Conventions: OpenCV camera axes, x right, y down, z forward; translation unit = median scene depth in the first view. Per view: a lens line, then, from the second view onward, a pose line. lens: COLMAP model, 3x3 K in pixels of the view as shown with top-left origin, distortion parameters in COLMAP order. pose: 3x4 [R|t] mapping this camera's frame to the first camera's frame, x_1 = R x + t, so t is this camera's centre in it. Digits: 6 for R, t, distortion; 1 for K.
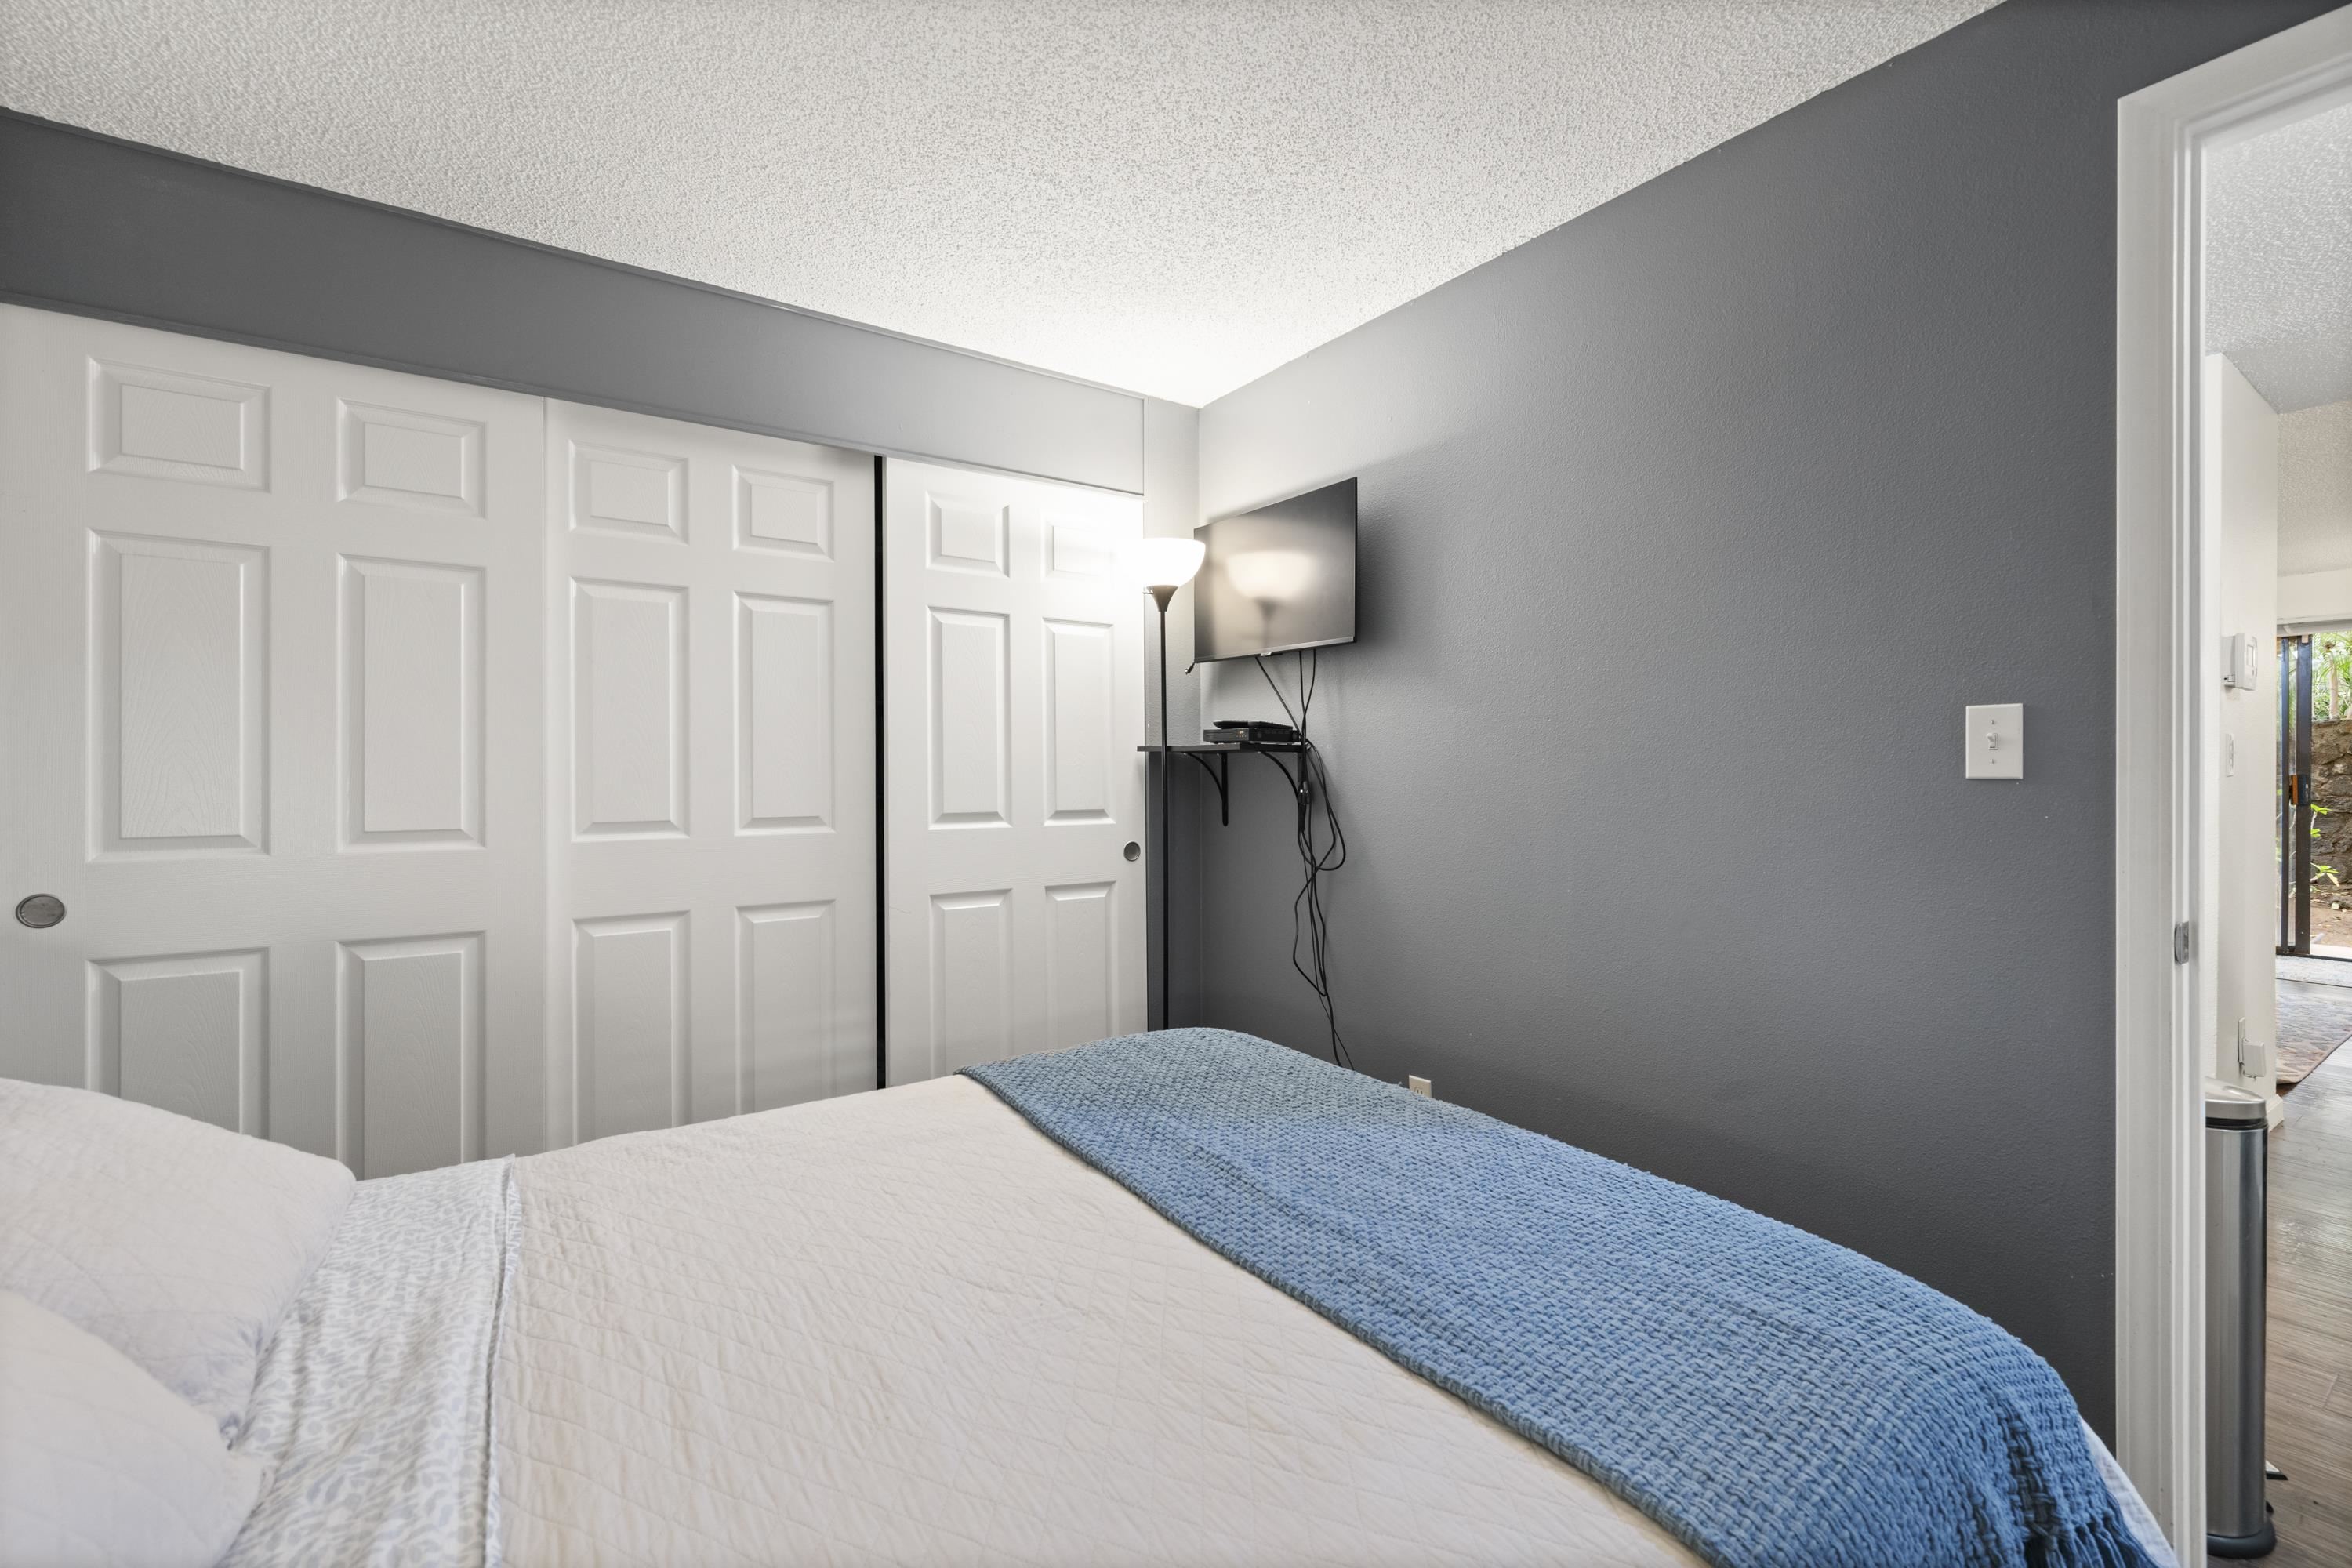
lens RADIAL K [[1001.5, 0, 1172.2], [0, 1001.5, 772.3], [0, 0, 1]] dist [-0.001728, 0.000330]
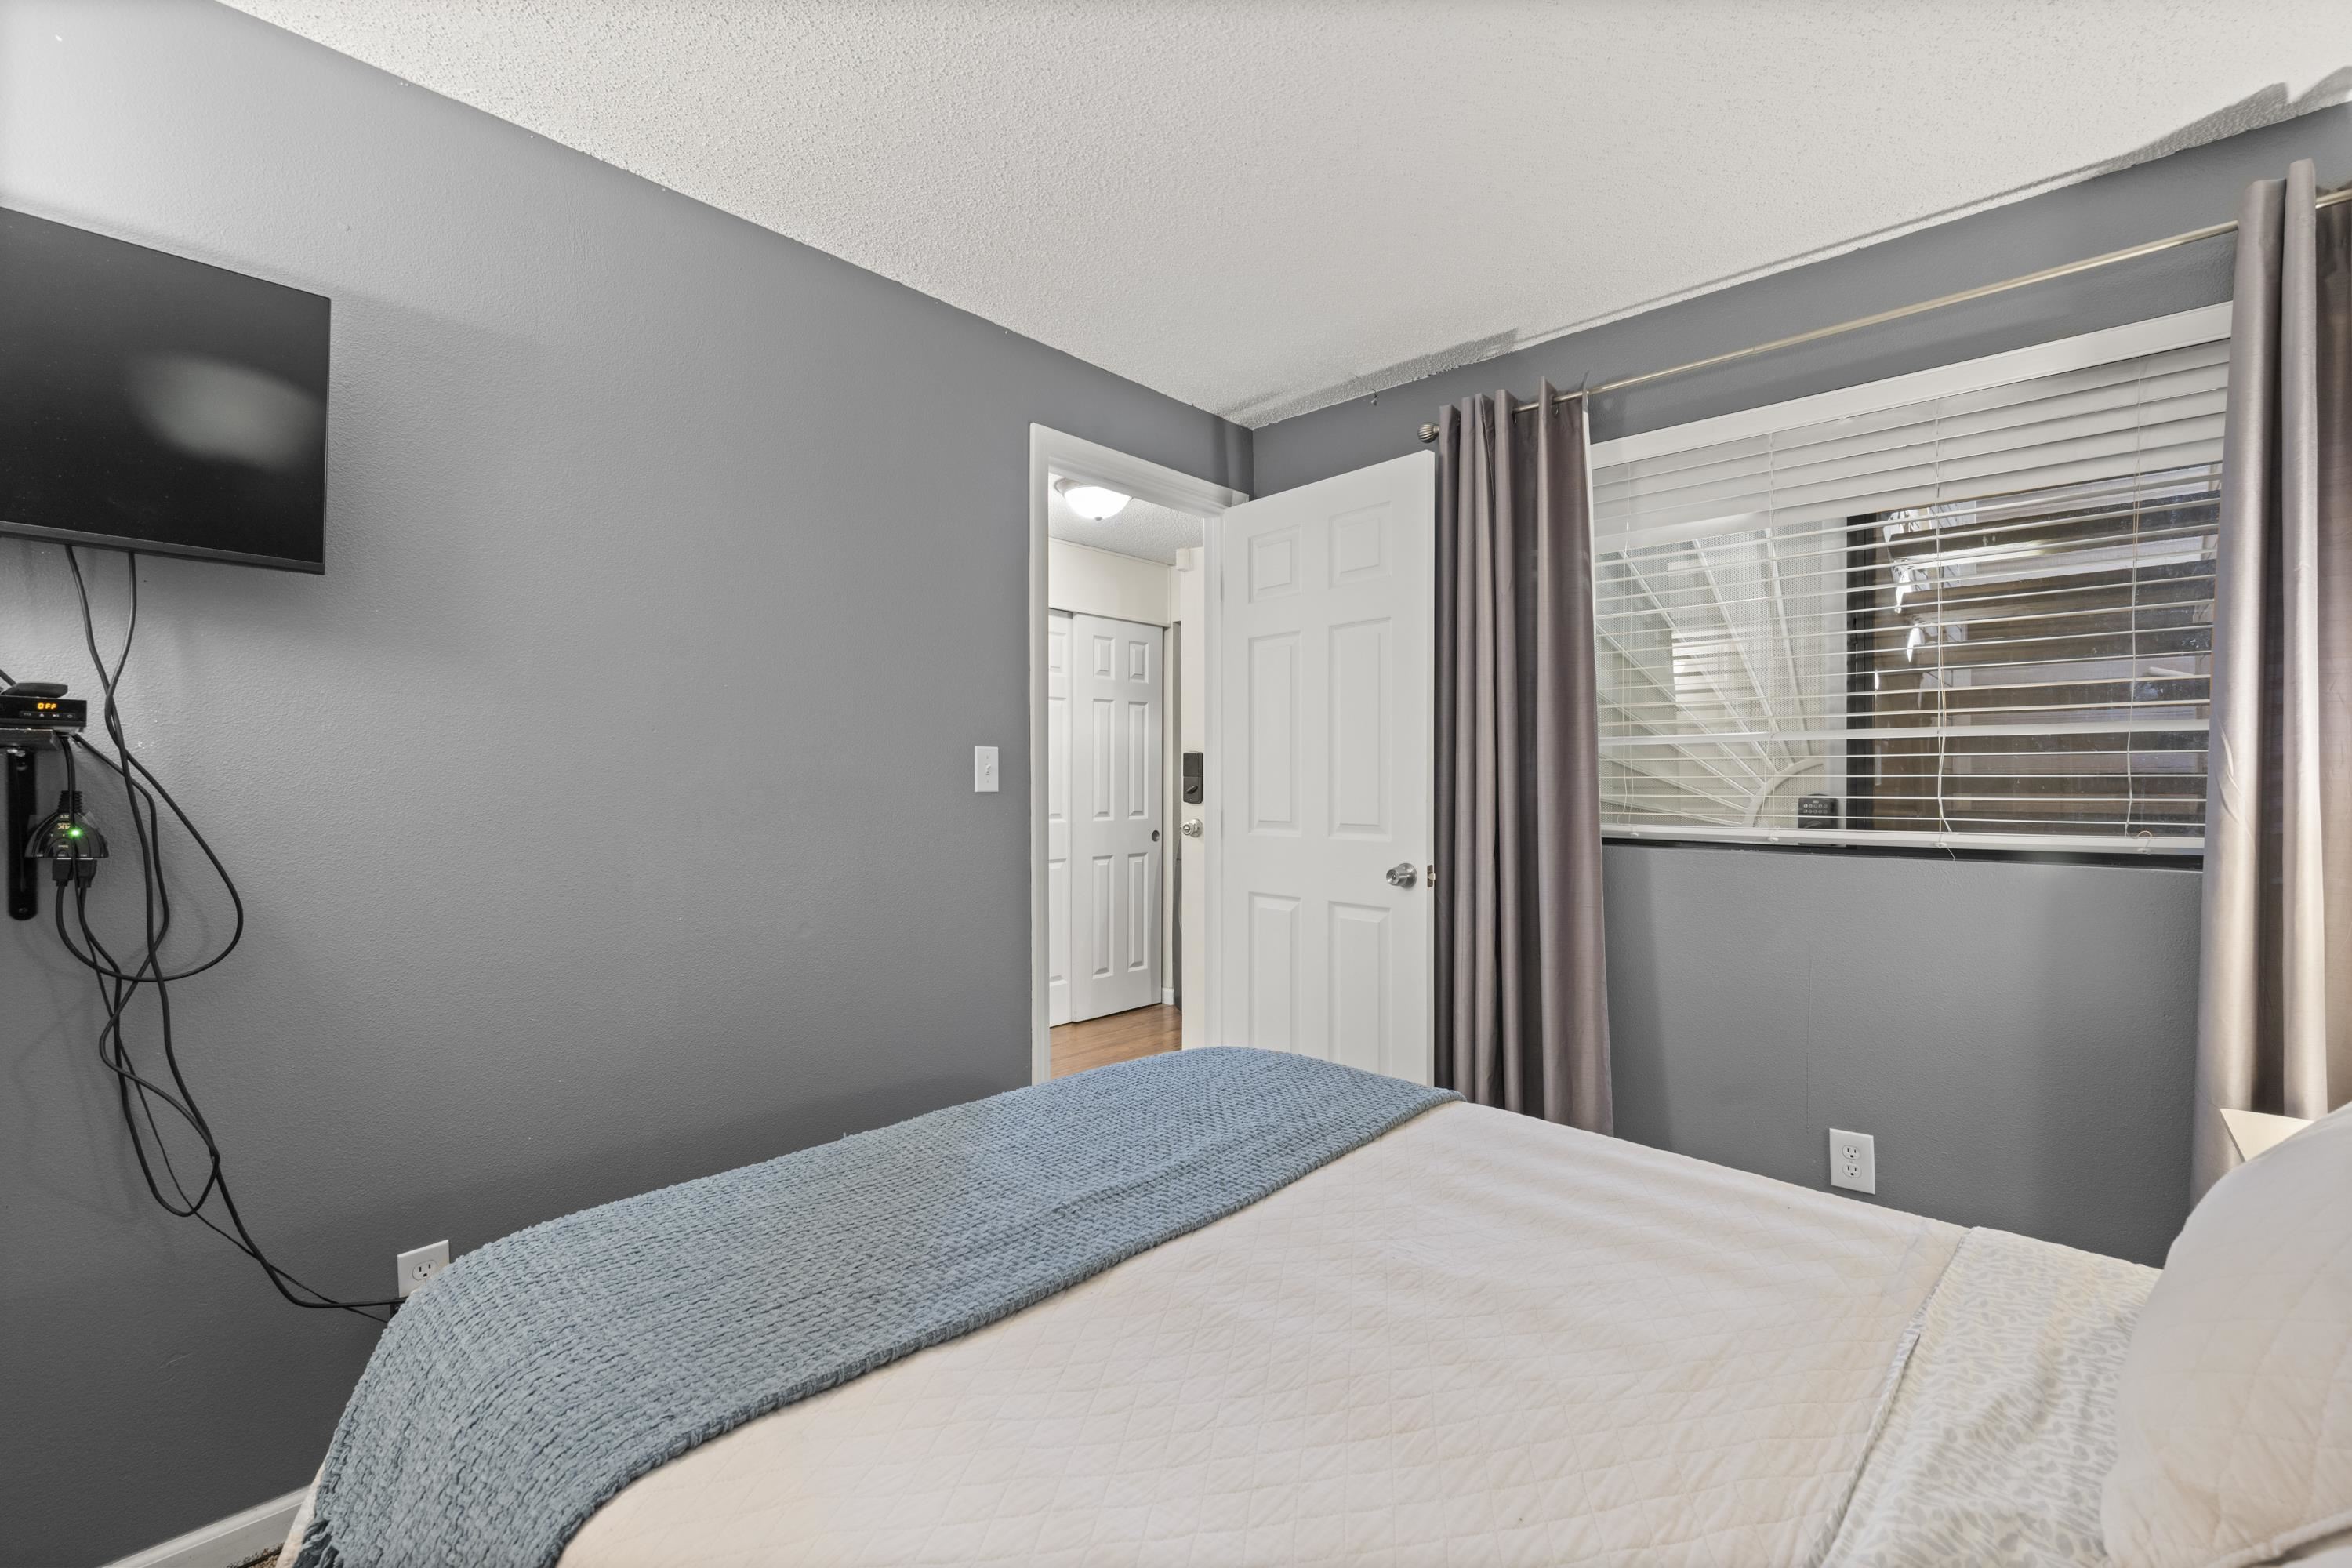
lens RADIAL K [[1001.5, 0, 1172.1], [0, 1001.5, 780.4], [0, 0, 1]] dist [-0.001728, 0.000330]
pose [[-0.213663, 0.003201, 0.976902, -0.853498], [0.004216, 0.999988, -0.002354, -0.007645], [-0.976898, 0.003616, -0.213674, 1.065127]]
